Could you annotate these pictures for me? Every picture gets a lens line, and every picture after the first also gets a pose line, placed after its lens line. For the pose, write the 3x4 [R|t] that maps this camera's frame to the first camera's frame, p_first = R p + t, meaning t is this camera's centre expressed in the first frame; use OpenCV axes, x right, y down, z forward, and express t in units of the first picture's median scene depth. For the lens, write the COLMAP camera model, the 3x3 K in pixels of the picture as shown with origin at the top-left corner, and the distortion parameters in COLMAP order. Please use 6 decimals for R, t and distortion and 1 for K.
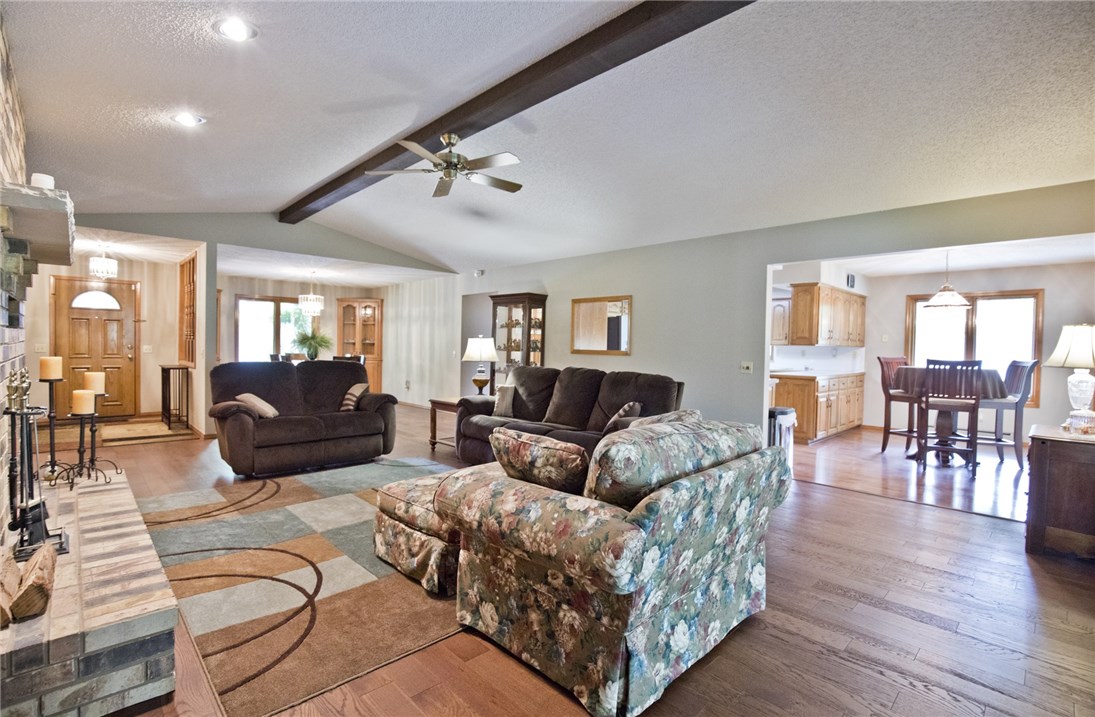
lens RADIAL K [[505.9, 0, 553.0], [0, 505.9, 355.9], [0, 0, 1]] dist [-0.030833, 0.002495]
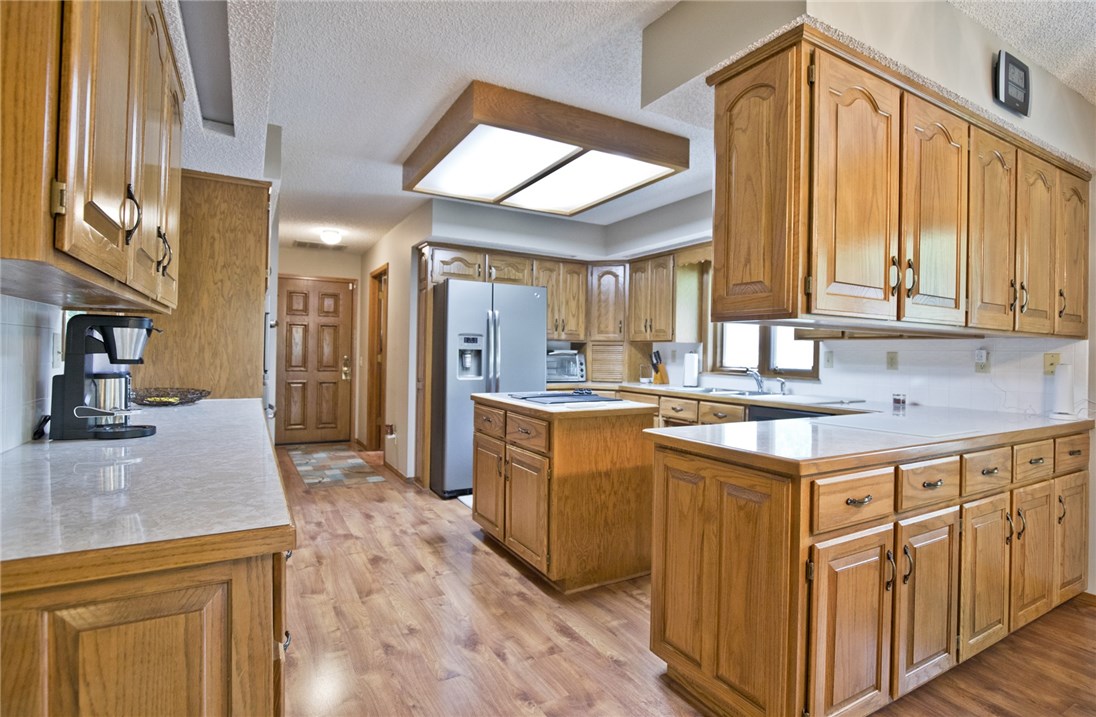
lens RADIAL K [[541.8, 0, 554.7], [0, 541.8, 350.1], [0, 0, 1]] dist [-0.022622, 0.001957]
pose [[0.969180, -0.006399, -0.246270, 0.472583], [-0.001504, 0.999490, -0.031890, 0.000668], [0.246349, 0.031278, 0.968676, 0.739218]]
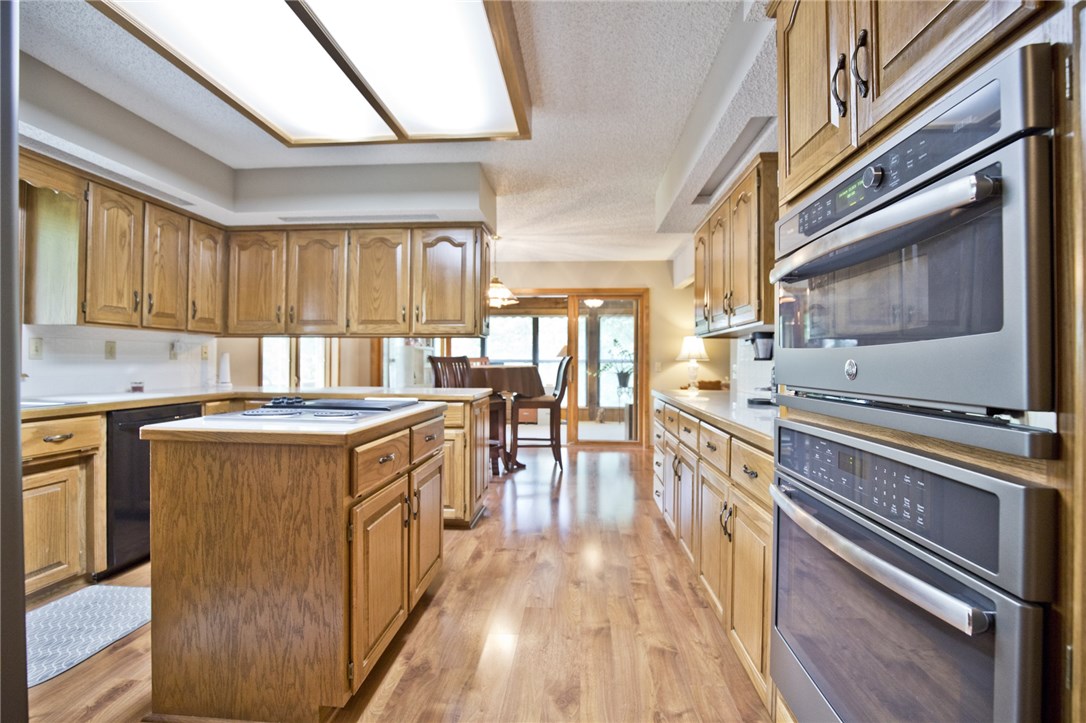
lens RADIAL K [[498.9, 0, 543.6], [0, 498.9, 361.2], [0, 0, 1]] dist [-0.027990, 0.001167]
pose [[-0.665568, -0.024408, 0.745938, 0.029326], [-0.003415, 0.999554, 0.029659, -0.011160], [-0.746330, 0.017193, -0.665354, 1.334662]]
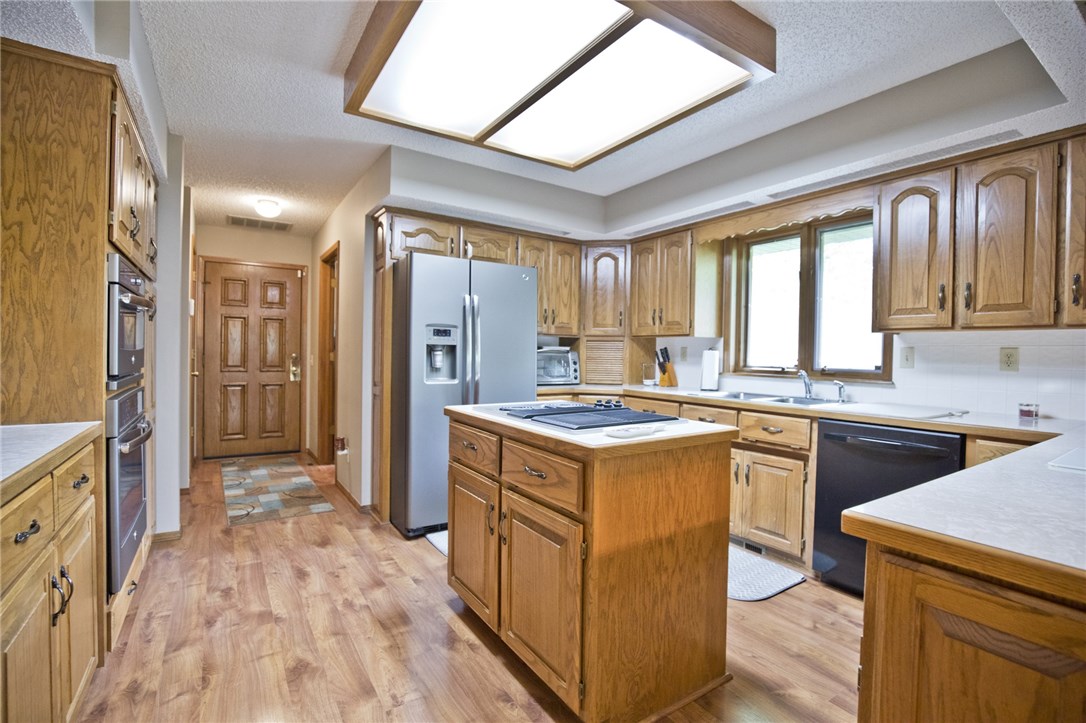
lens RADIAL K [[498.9, 0, 551.0], [0, 498.9, 360.3], [0, 0, 1]] dist [-0.027990, 0.001167]
pose [[0.984397, -0.001961, -0.175951, 0.391881], [0.000115, 0.999945, -0.010504, -0.001547], [0.175962, 0.010320, 0.984343, 0.915323]]
